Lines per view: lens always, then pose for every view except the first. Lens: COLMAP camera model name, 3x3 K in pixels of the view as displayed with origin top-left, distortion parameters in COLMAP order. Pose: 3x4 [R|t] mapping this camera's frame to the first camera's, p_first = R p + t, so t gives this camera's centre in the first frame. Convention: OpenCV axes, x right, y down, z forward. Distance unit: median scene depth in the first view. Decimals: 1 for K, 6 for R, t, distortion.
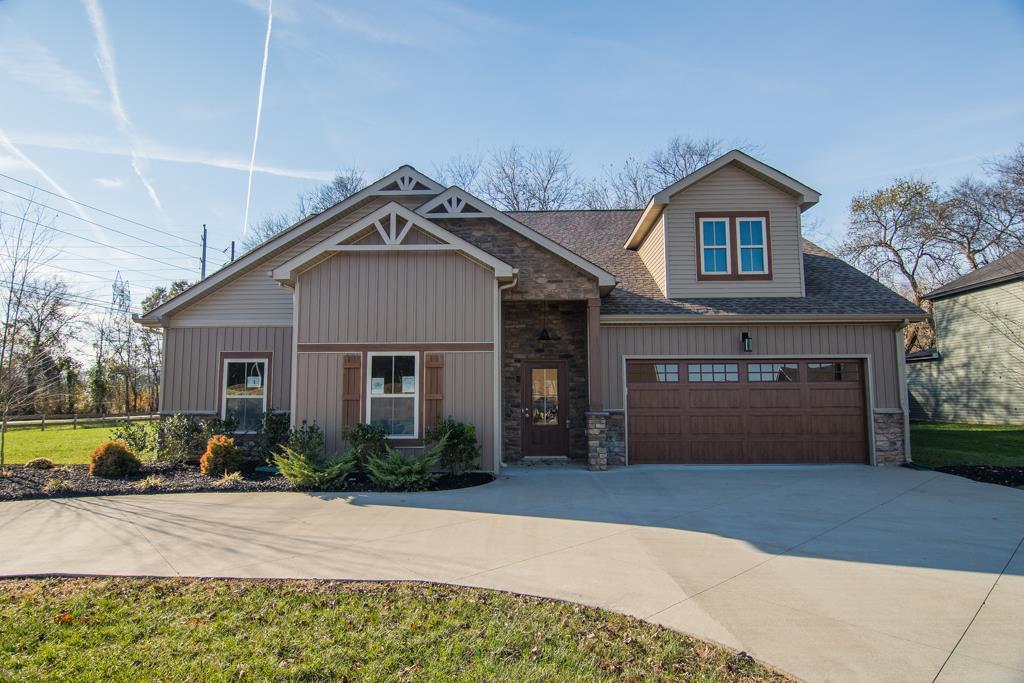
lens RADIAL K [[559.4, 0, 512.0], [0, 559.4, 341.5], [0, 0, 1]] dist [-0.024483, -0.001303]
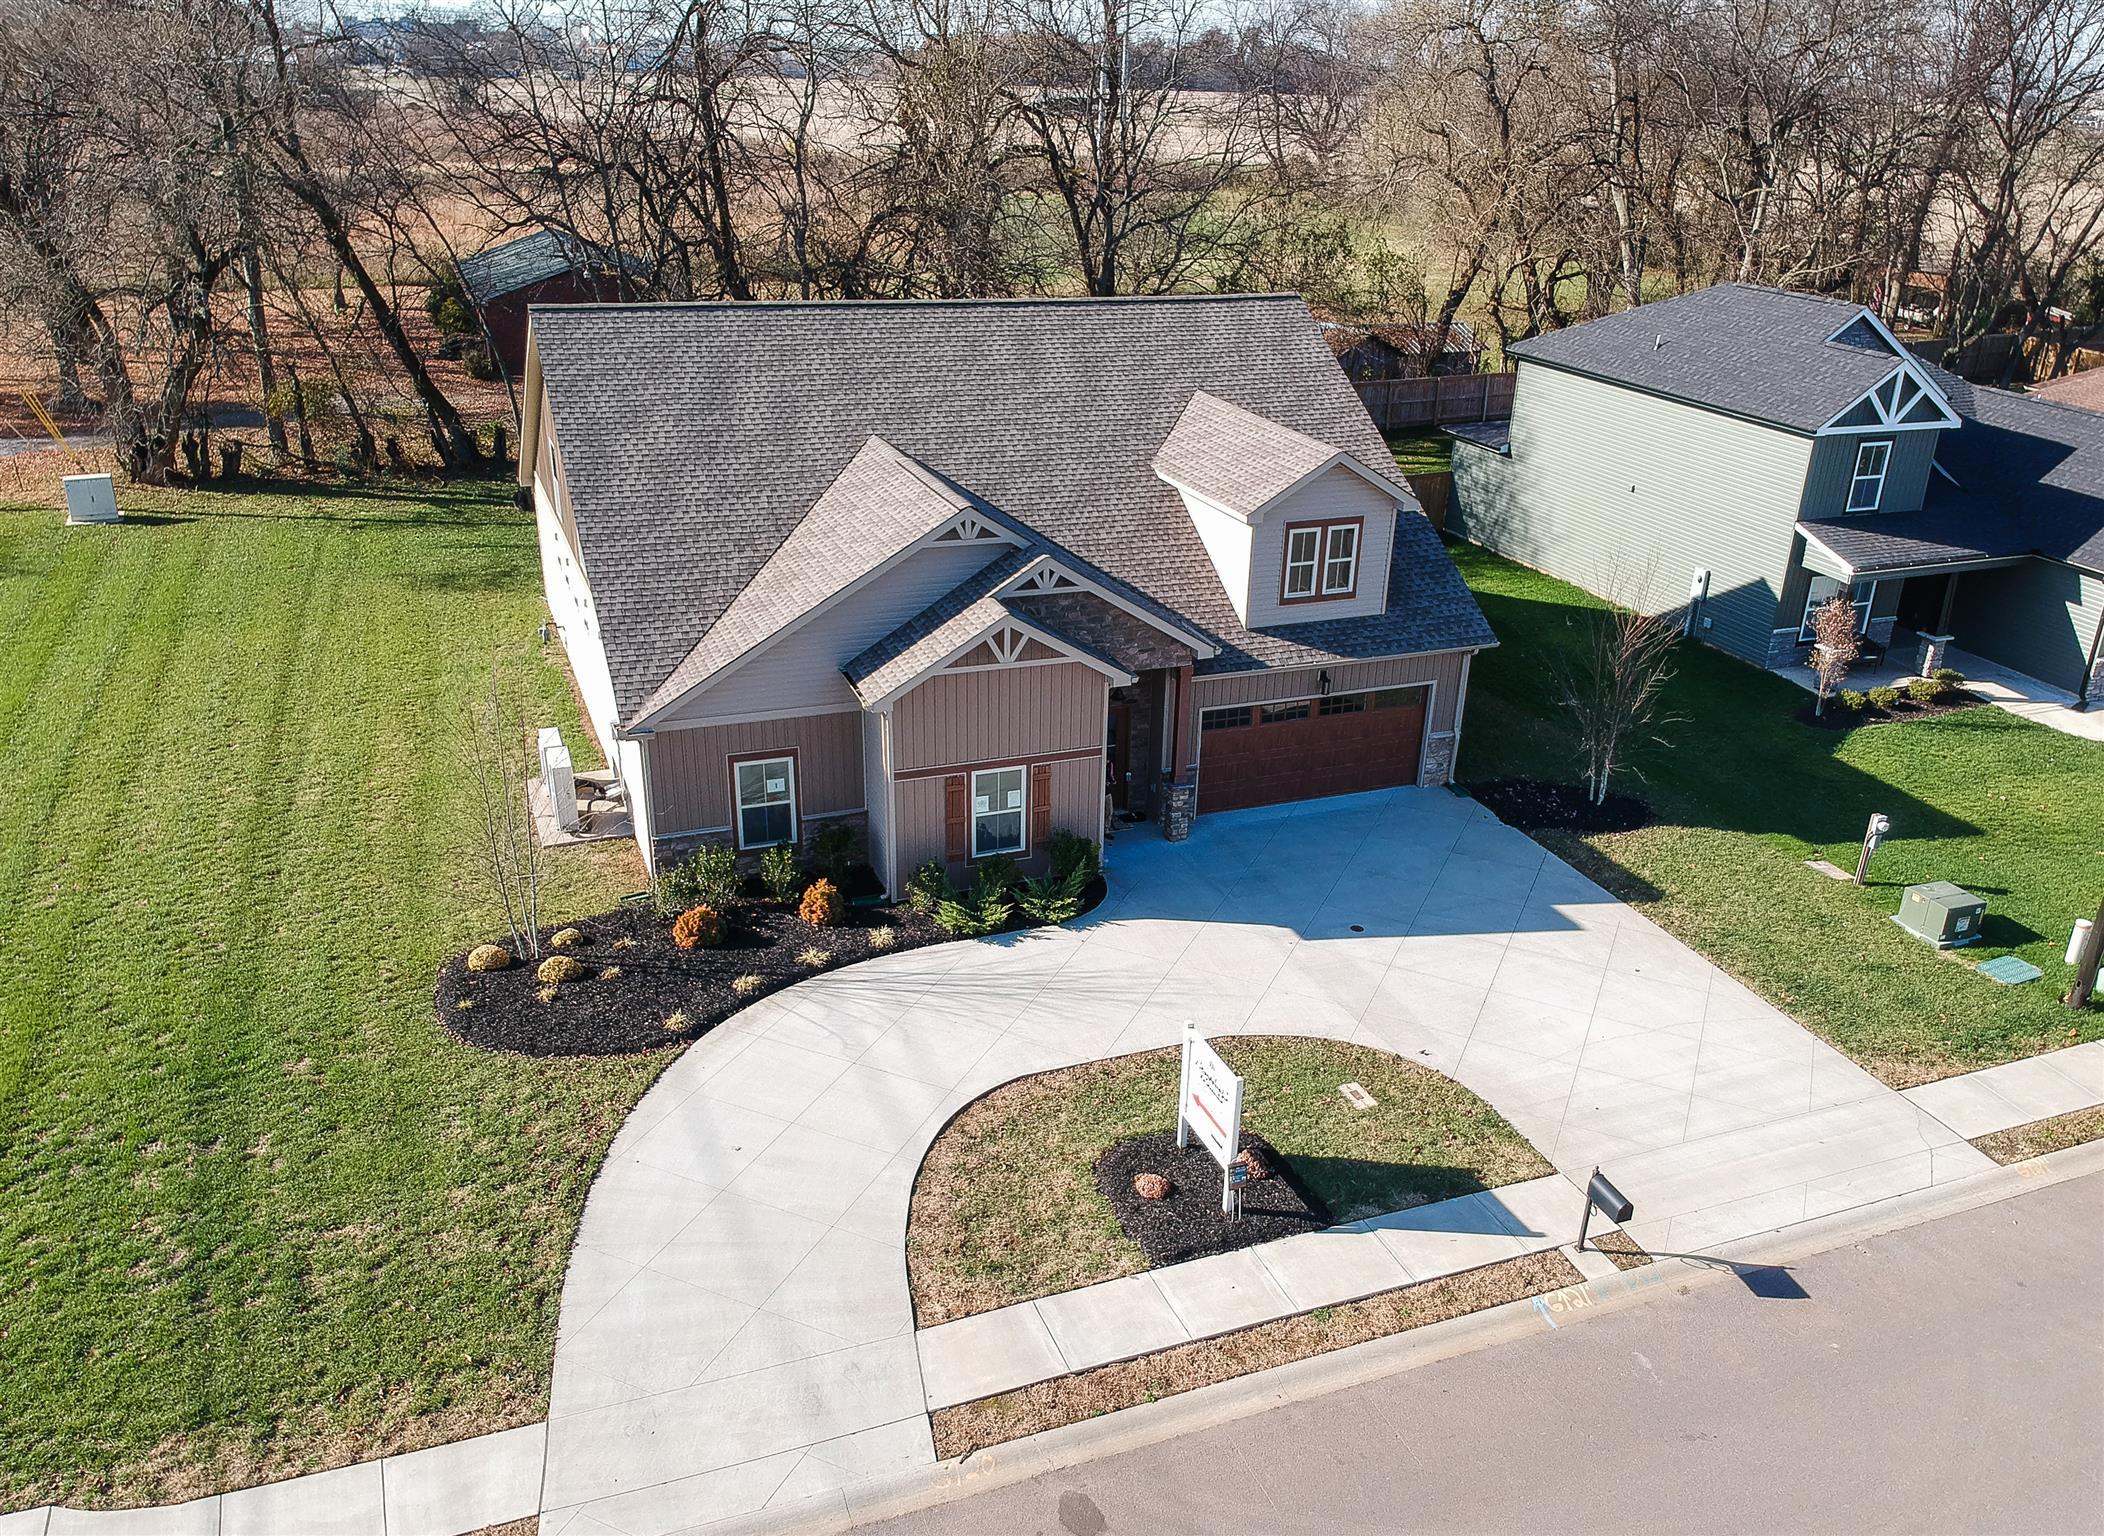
lens RADIAL K [[1608.1, 0, 1059.3], [0, 1608.1, 854.4], [0, 0, 1]] dist [-0.006793, -0.004925]
pose [[0.917289, -0.150672, 0.368618, -1.010582], [-0.064313, 0.857454, 0.510525, -1.096416], [-0.392995, -0.492006, 0.776843, -1.033349]]
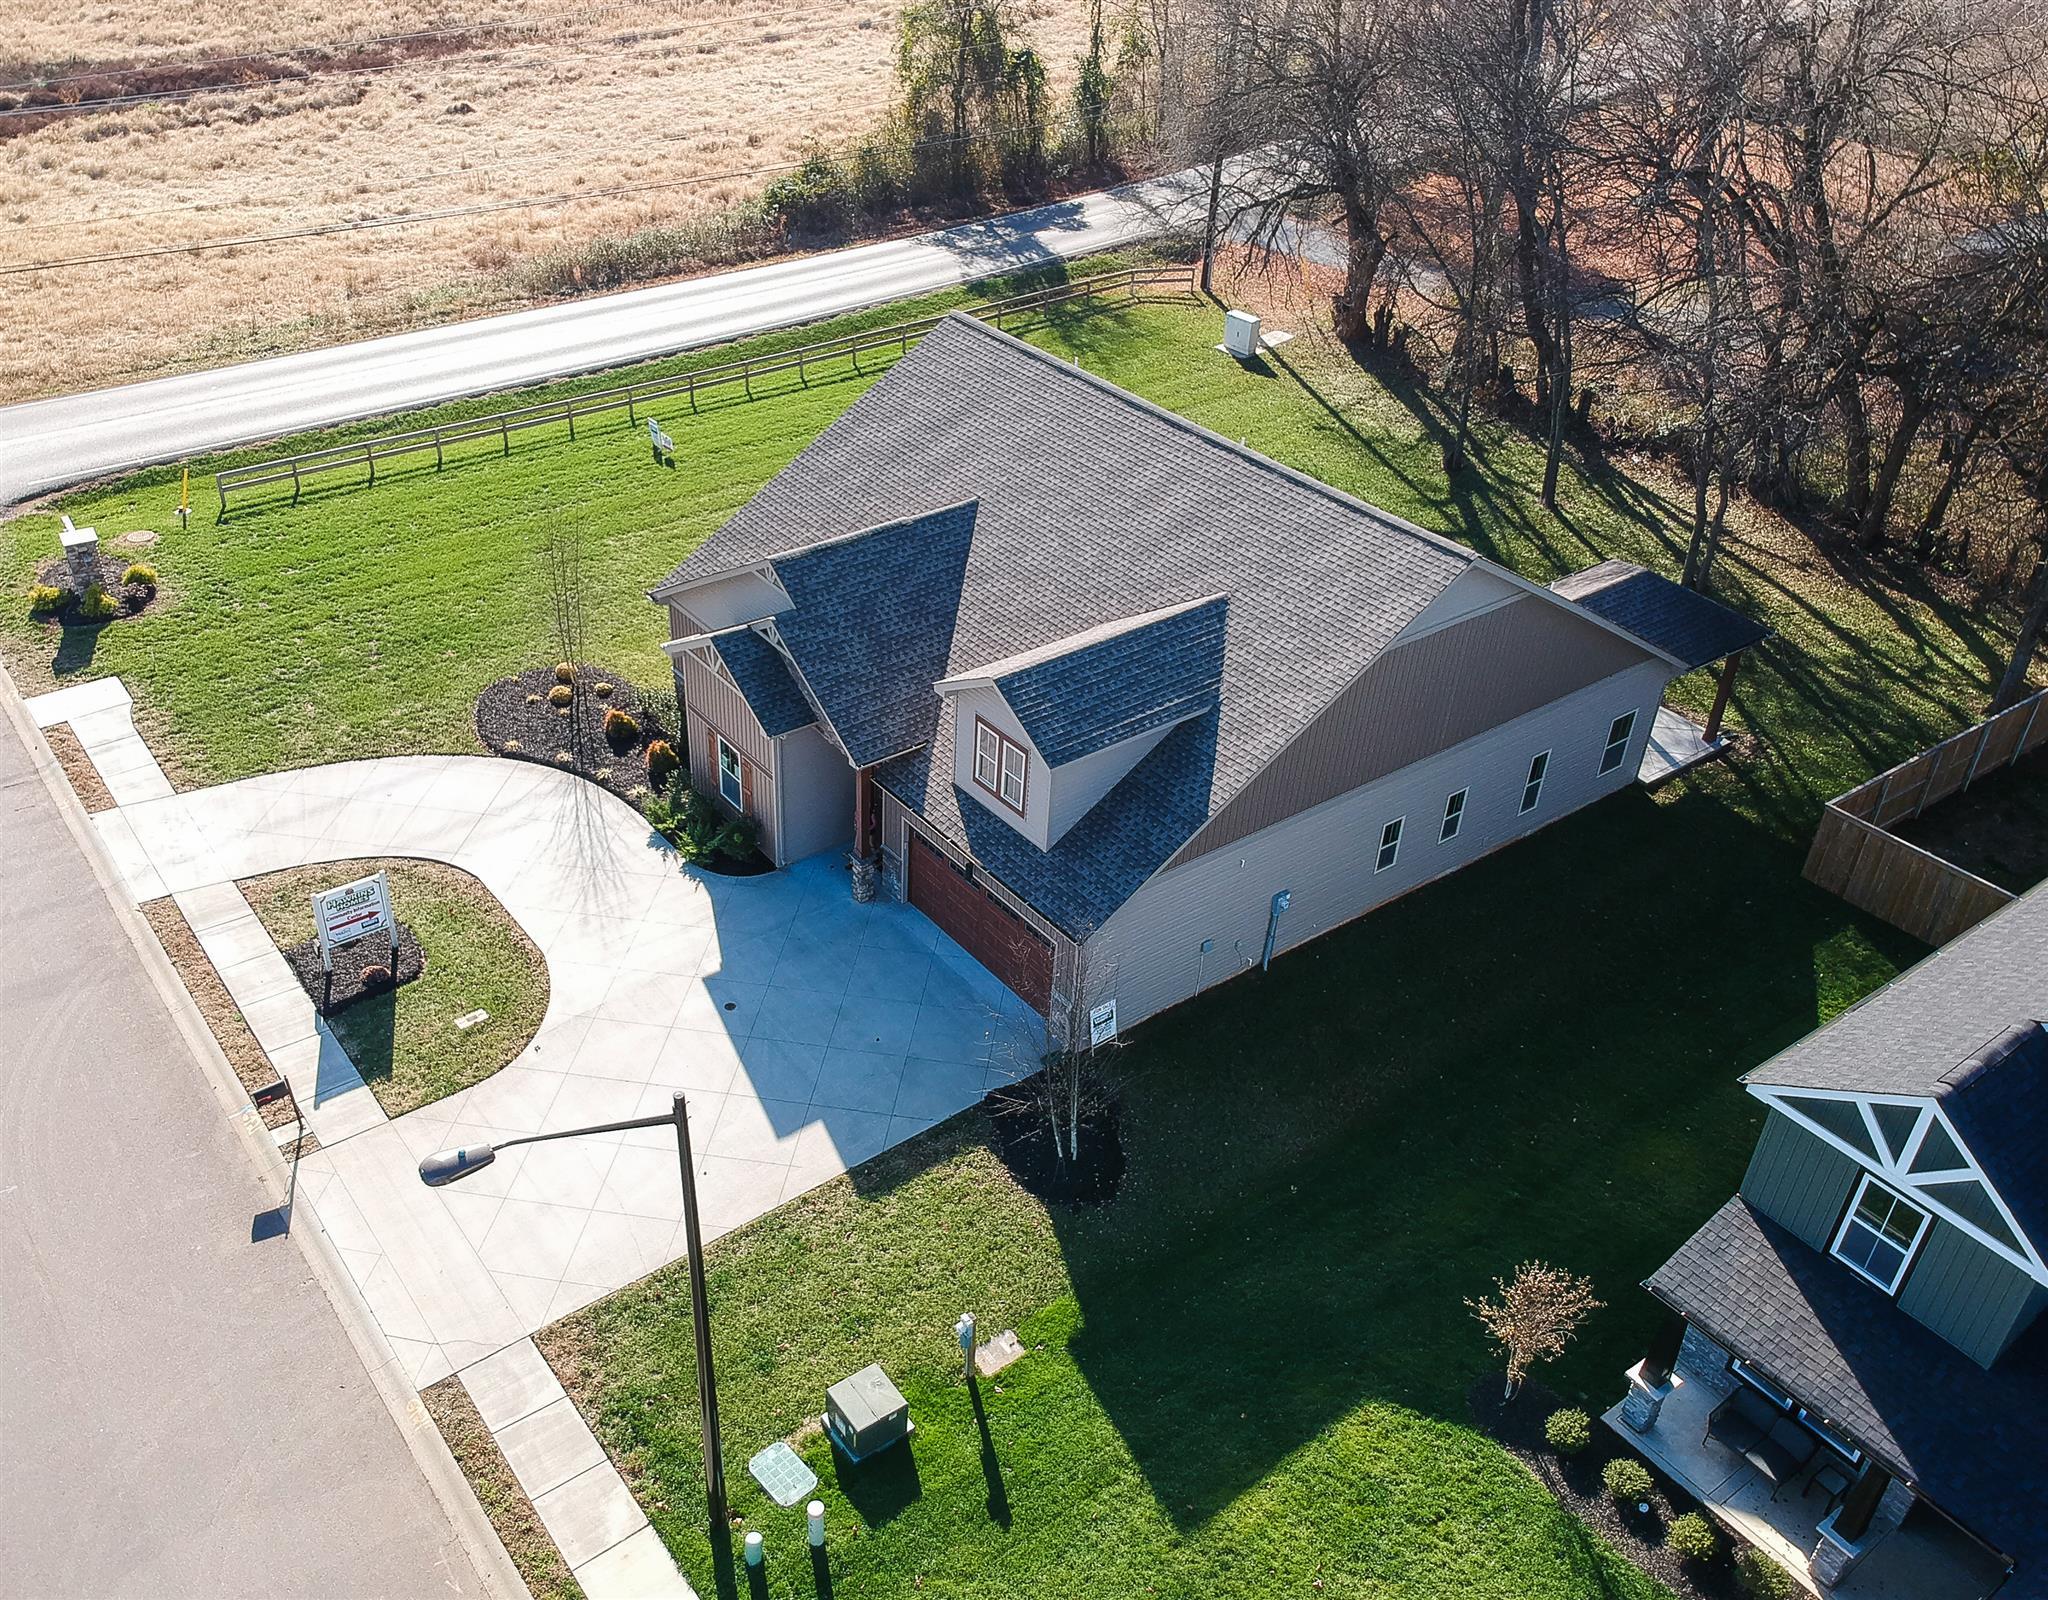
lens RADIAL K [[1755.6, 0, 1024.0], [0, 1755.6, 800.0], [0, 0, 1]] dist [0.002108, 0.000802]
pose [[0.630993, 0.451209, -0.631076, 2.280322], [0.039348, 0.793804, 0.606900, -1.946951], [0.774790, -0.407782, 0.483131, -0.382952]]
